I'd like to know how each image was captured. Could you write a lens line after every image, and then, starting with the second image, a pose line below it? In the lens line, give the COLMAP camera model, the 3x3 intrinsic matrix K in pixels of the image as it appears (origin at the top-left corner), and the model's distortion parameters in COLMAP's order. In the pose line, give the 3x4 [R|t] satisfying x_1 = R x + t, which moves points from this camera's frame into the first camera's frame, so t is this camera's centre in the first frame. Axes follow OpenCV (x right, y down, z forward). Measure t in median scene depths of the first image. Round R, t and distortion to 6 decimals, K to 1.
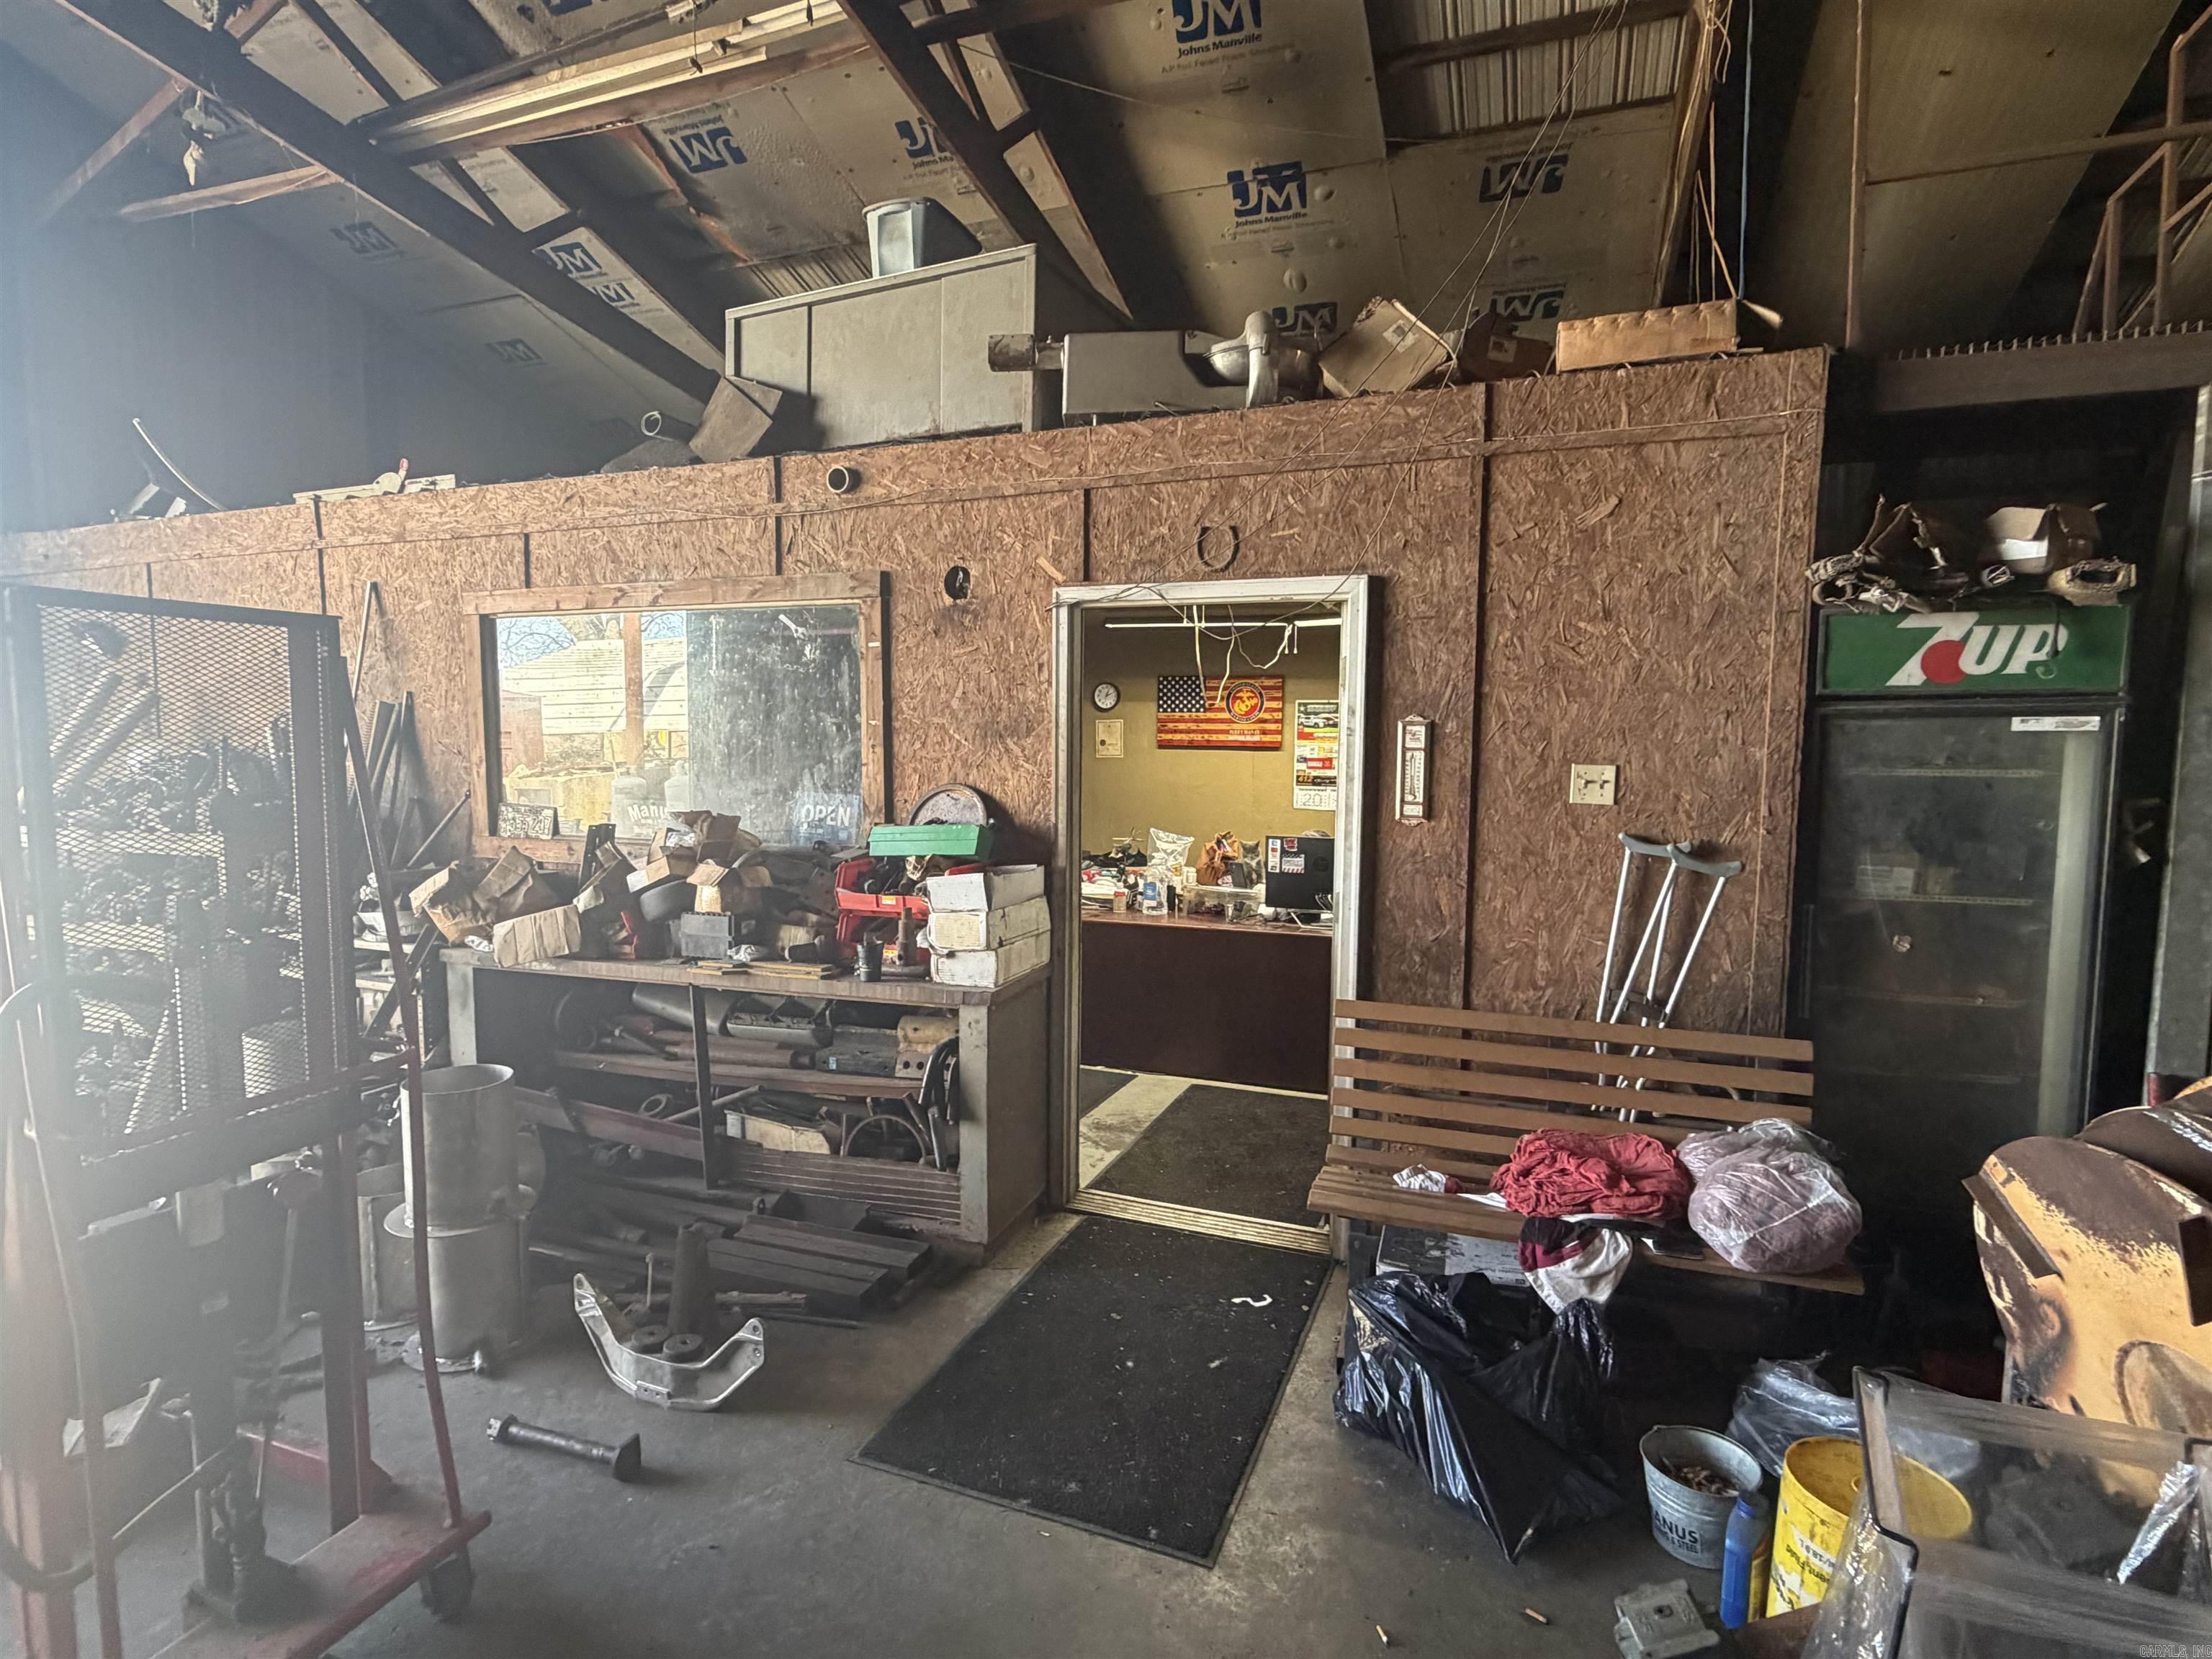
lens RADIAL K [[1148.0, 0, 1110.3], [0, 1148.0, 829.8], [0, 0, 1]] dist [-0.000254, -0.000001]
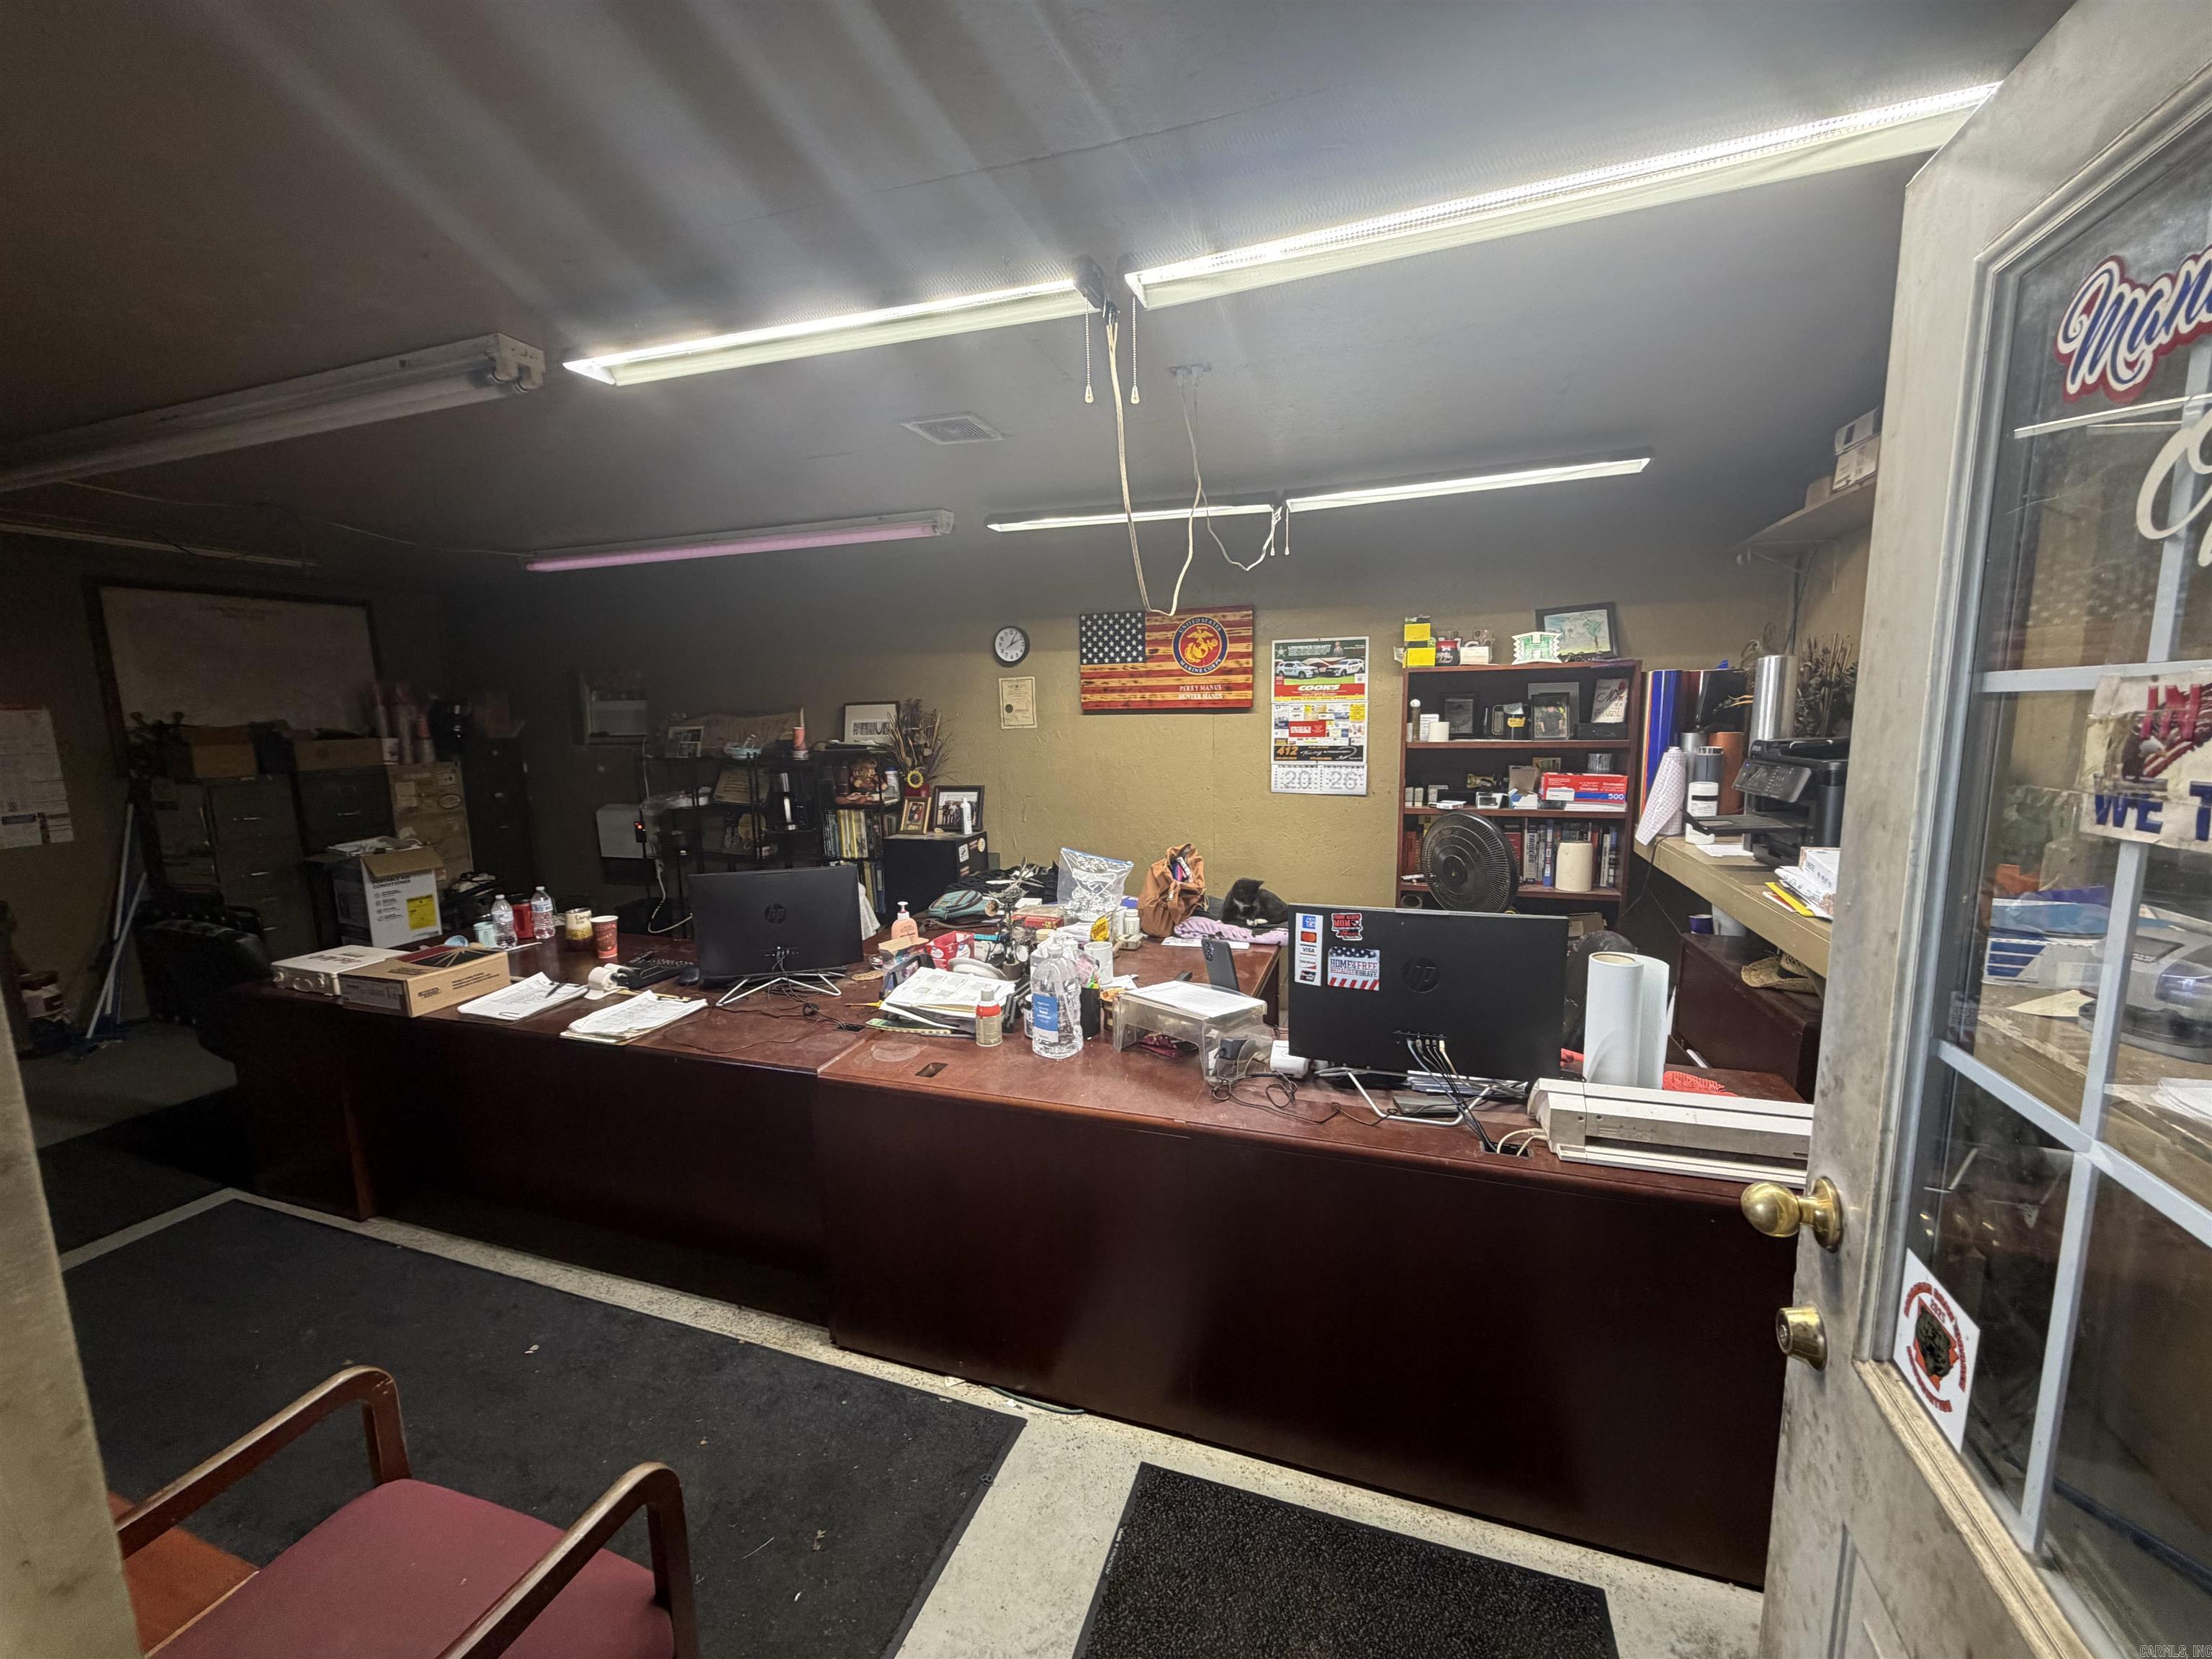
lens RADIAL K [[889.6, 0, 1095.3], [0, 889.6, 835.0], [0, 0, 1]] dist [0.004378, 0.000247]
pose [[0.999191, -0.033008, 0.022968, 0.035445], [0.031412, 0.997280, 0.066683, -0.032660], [-0.025106, -0.065908, 0.997510, 0.443324]]
